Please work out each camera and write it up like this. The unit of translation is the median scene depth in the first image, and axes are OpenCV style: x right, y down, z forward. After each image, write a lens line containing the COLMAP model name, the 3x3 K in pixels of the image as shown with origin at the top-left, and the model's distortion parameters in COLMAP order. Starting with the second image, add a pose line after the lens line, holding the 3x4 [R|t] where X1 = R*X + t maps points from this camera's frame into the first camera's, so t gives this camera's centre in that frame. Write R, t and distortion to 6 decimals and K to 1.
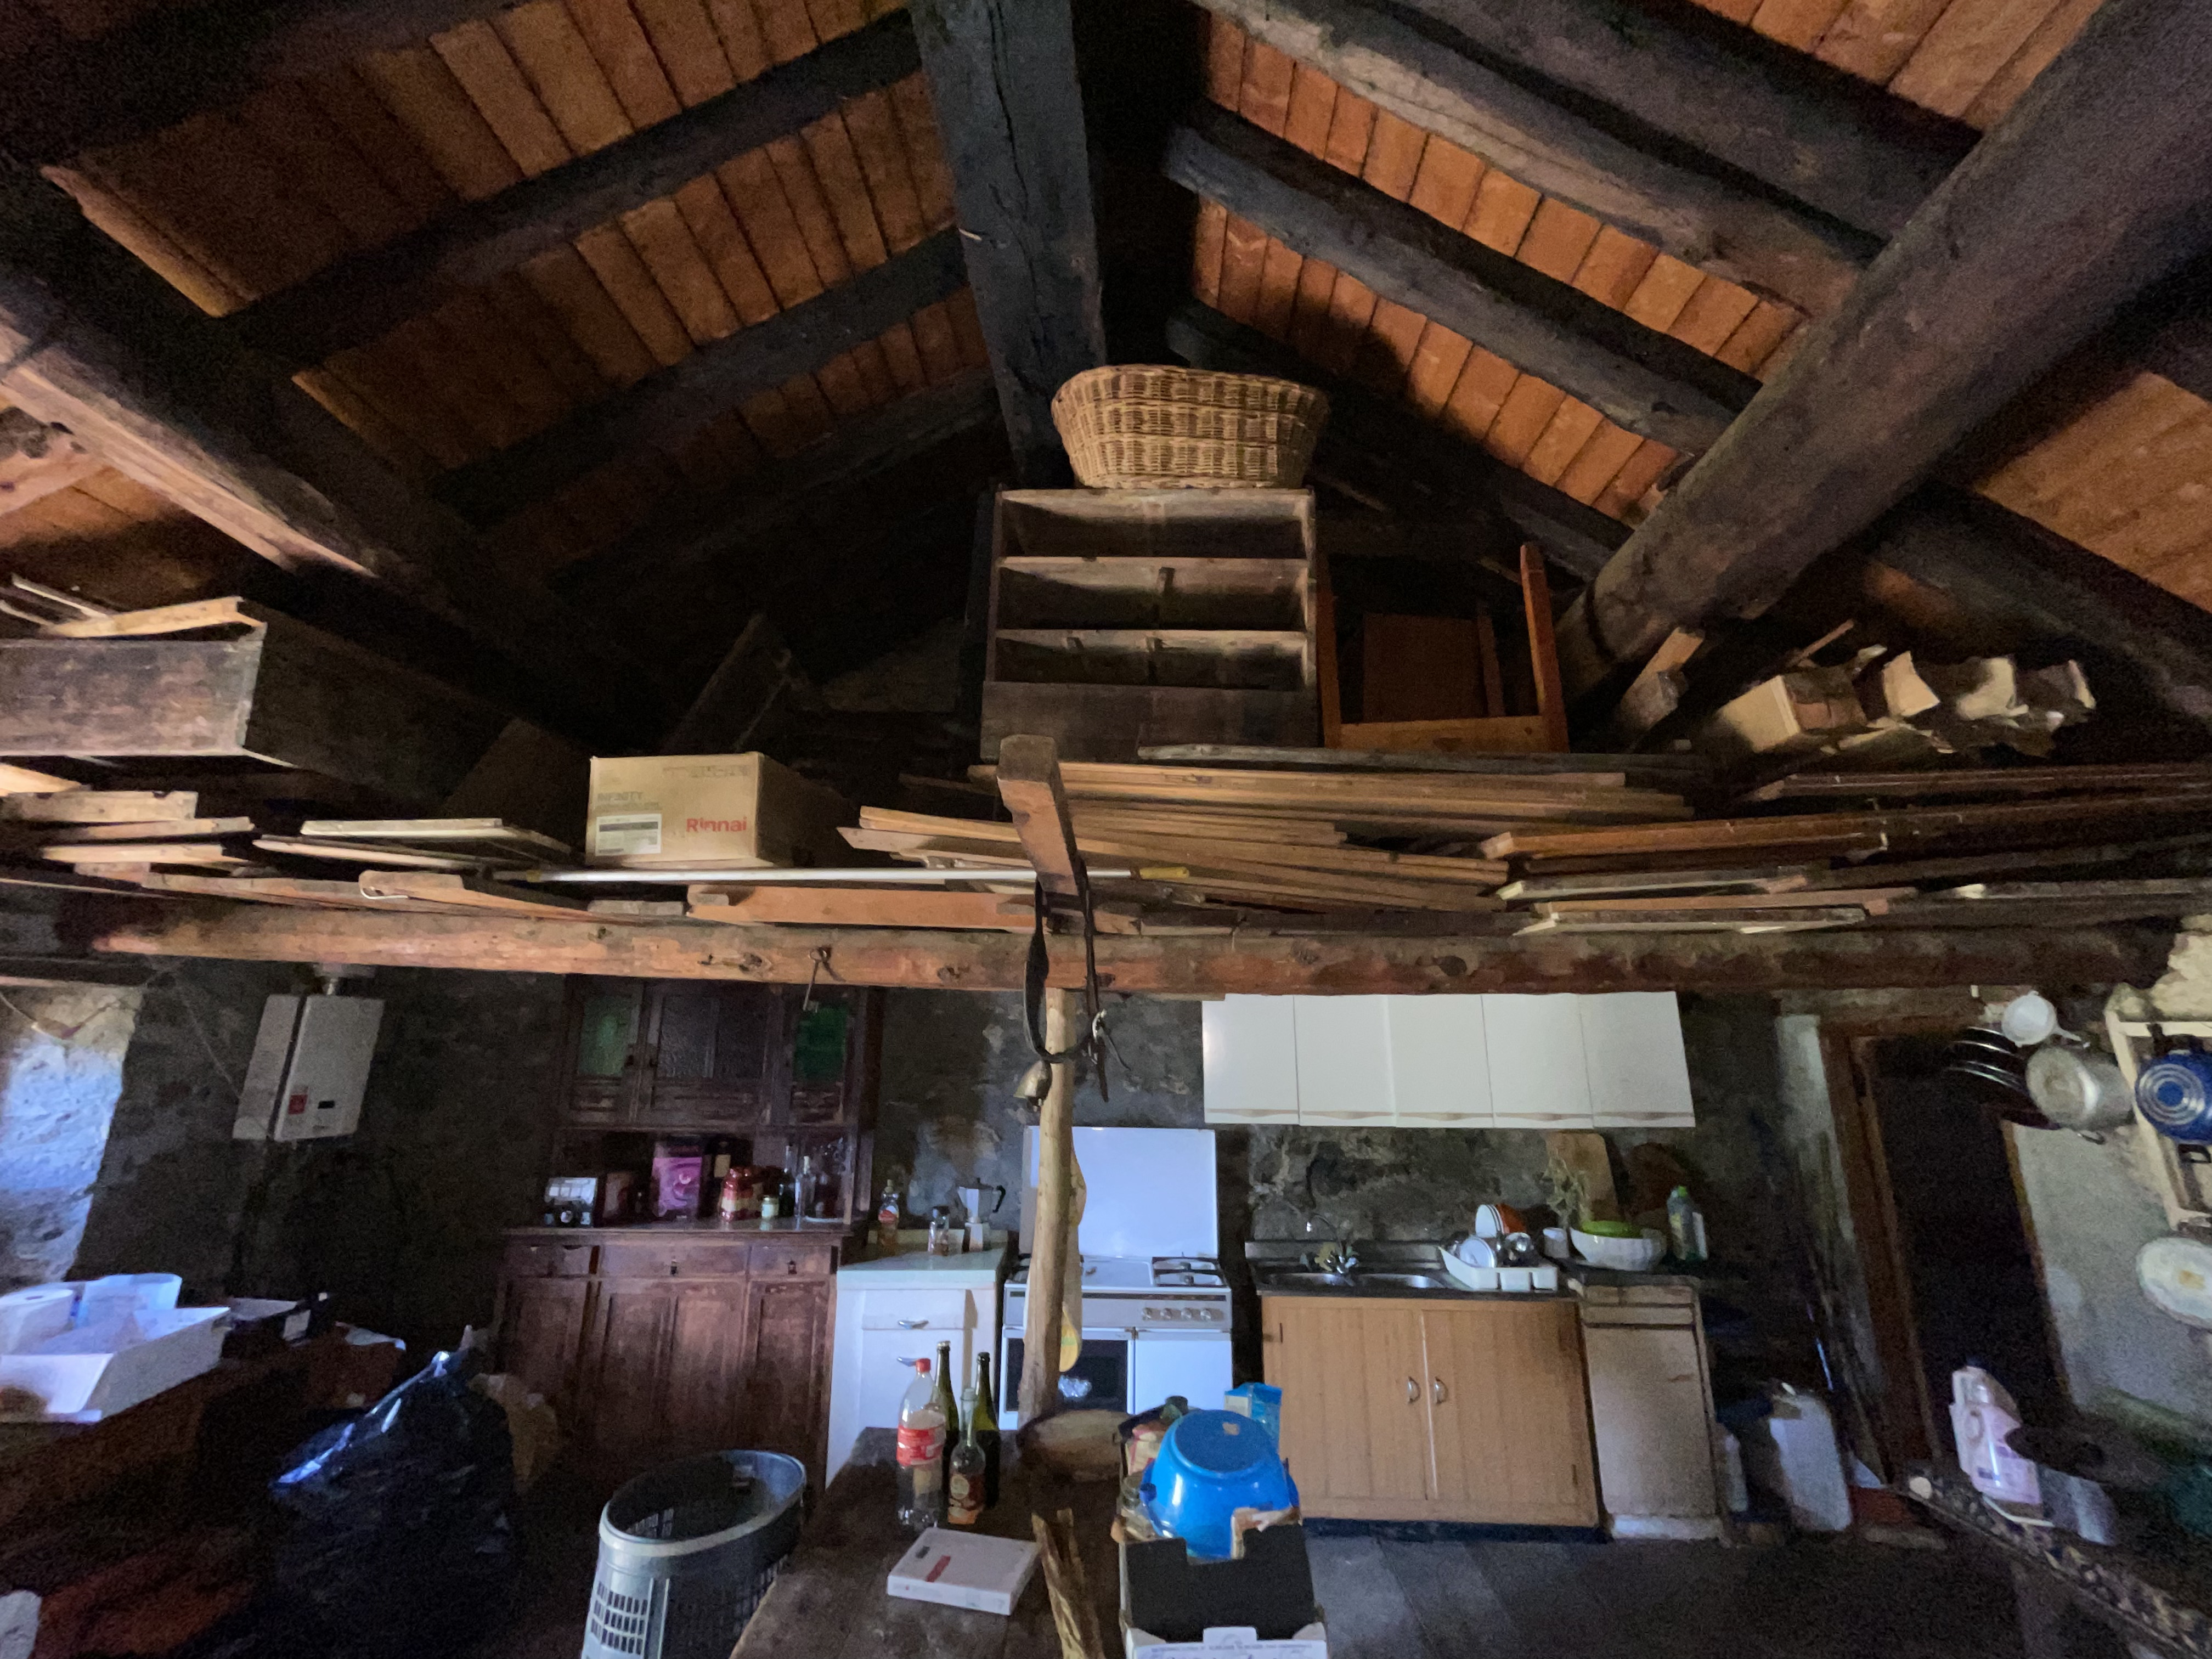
lens RADIAL K [[908.0, 0, 1106.0], [0, 908.0, 829.5], [0, 0, 1]] dist [0.001984, 0.000682]
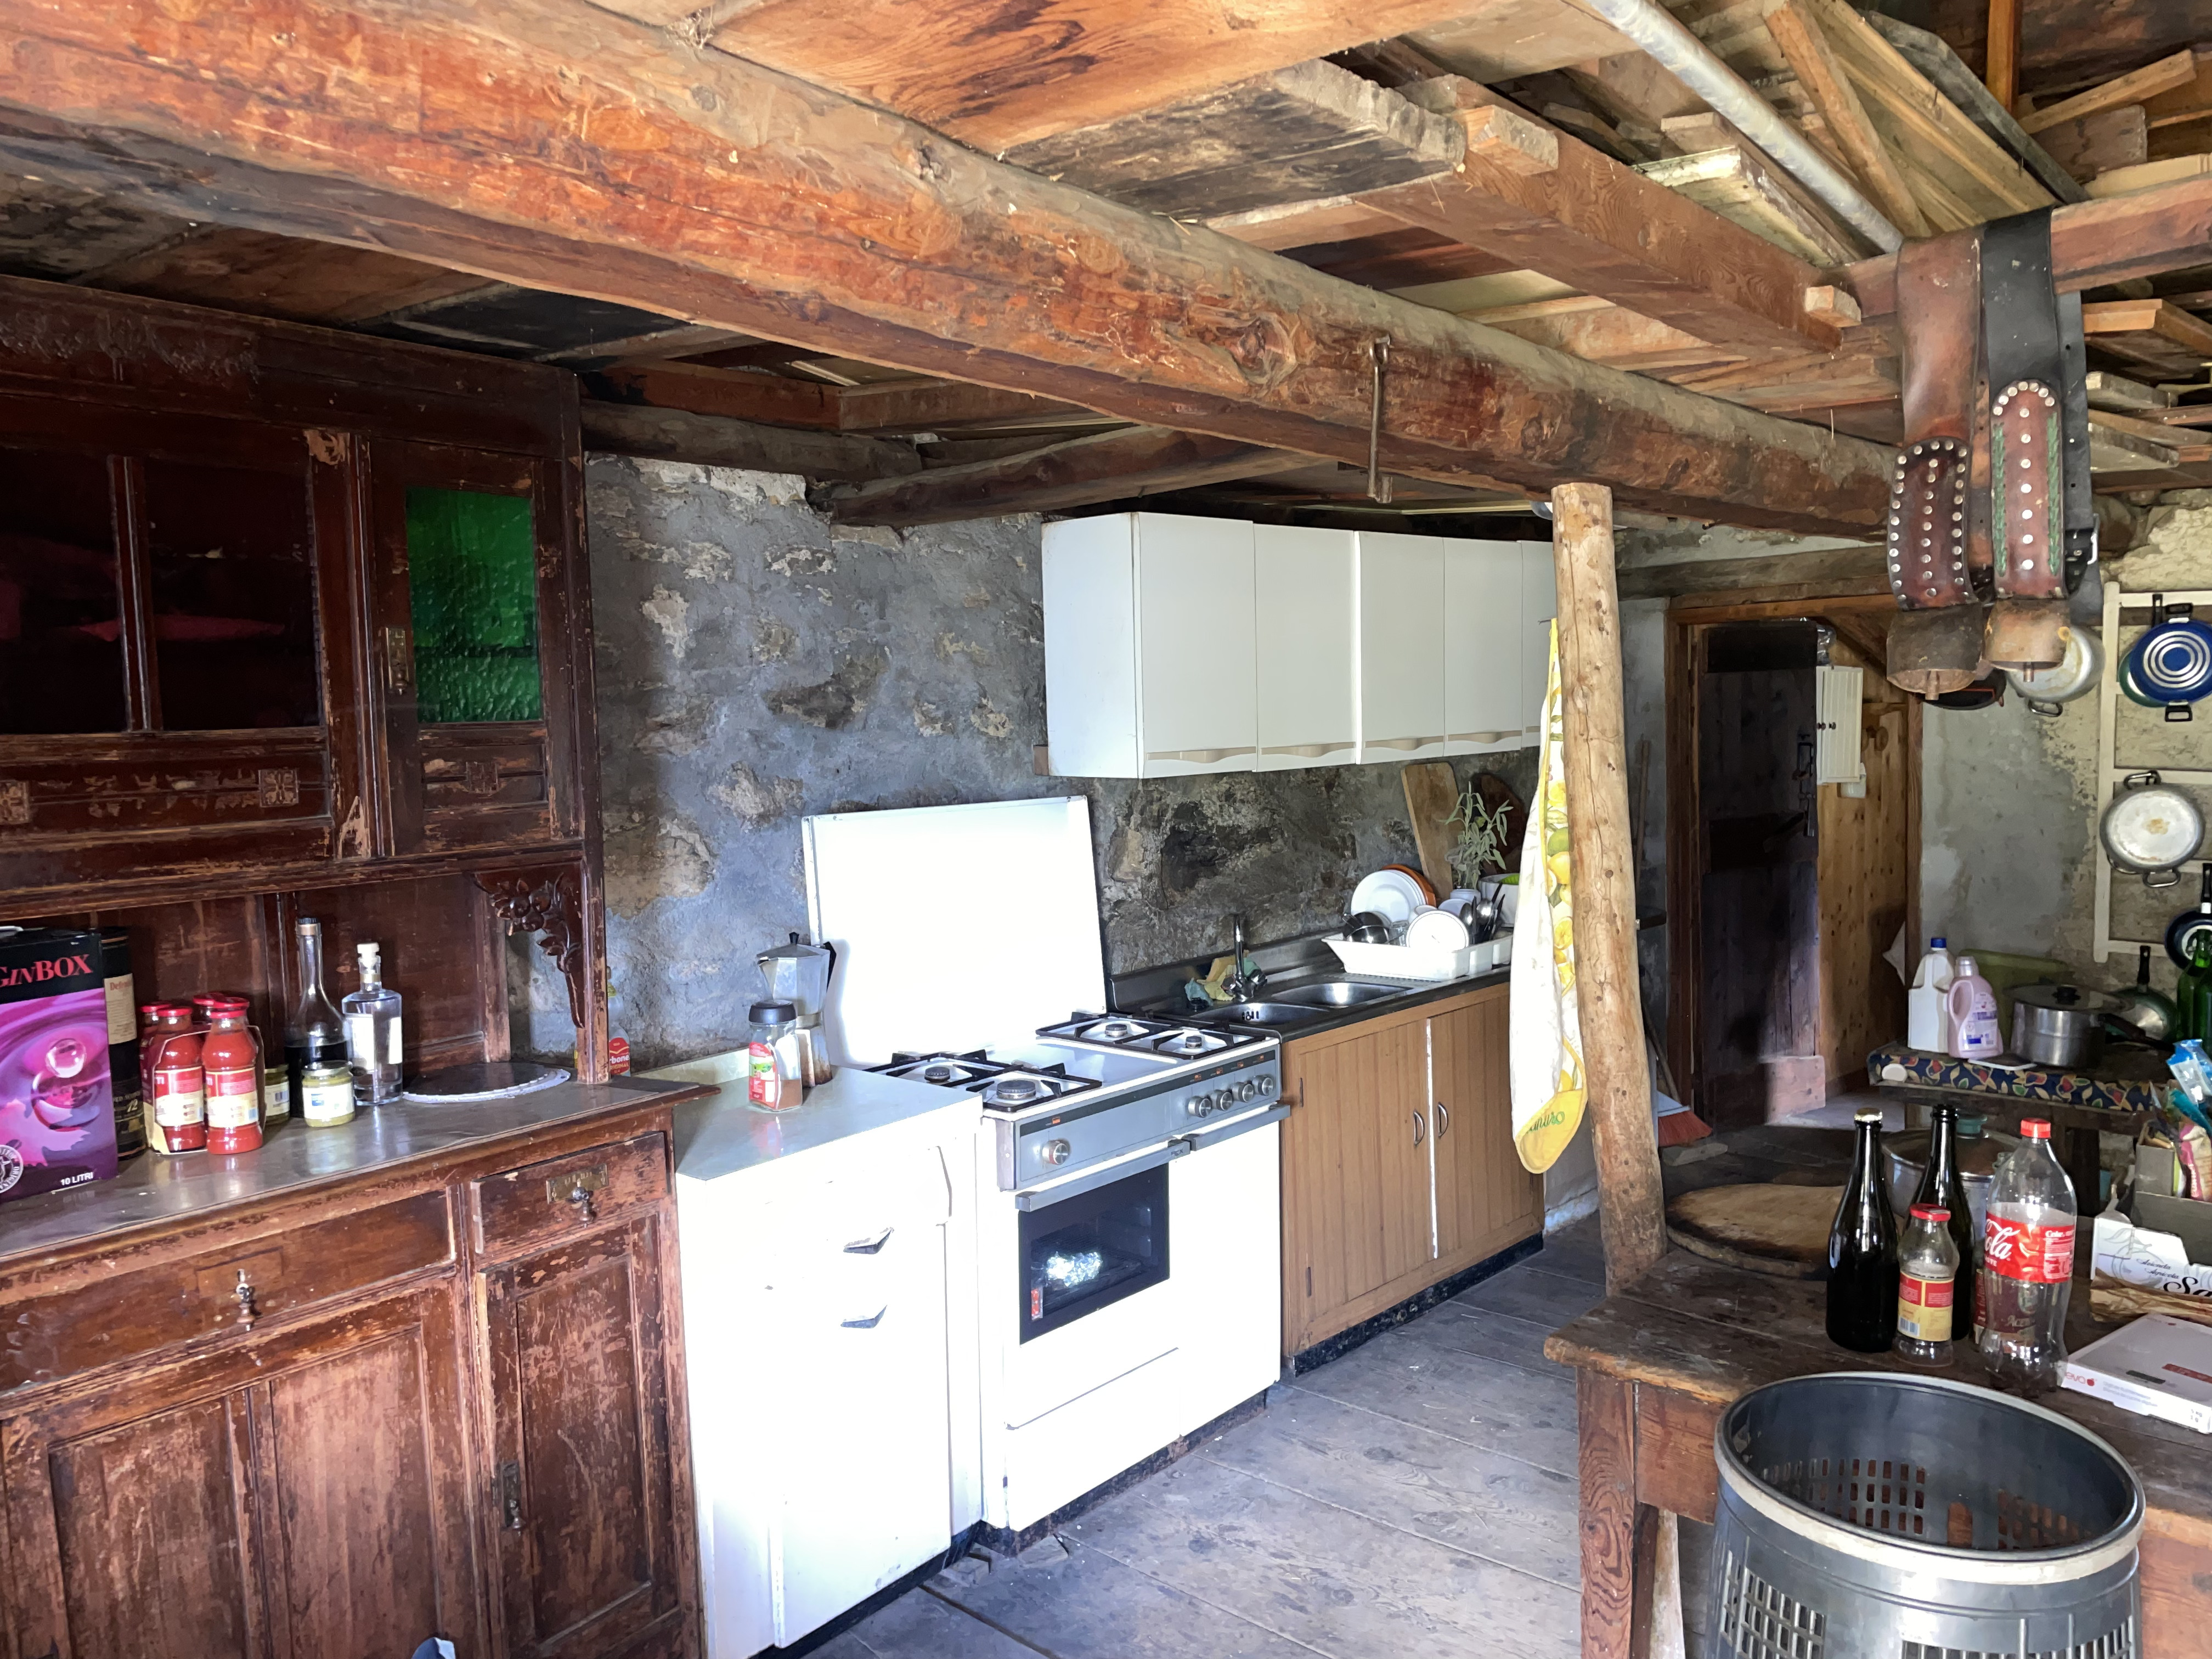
lens RADIAL K [[1645.0, 0, 1106.0], [0, 1645.0, 829.5], [0, 0, 1]] dist [0.106223, -0.148869]
pose [[0.642102, -0.084264, 0.761974, -0.655115], [-0.152947, 0.959878, 0.235035, 0.129728], [-0.751207, -0.267458, 0.603452, 0.430844]]
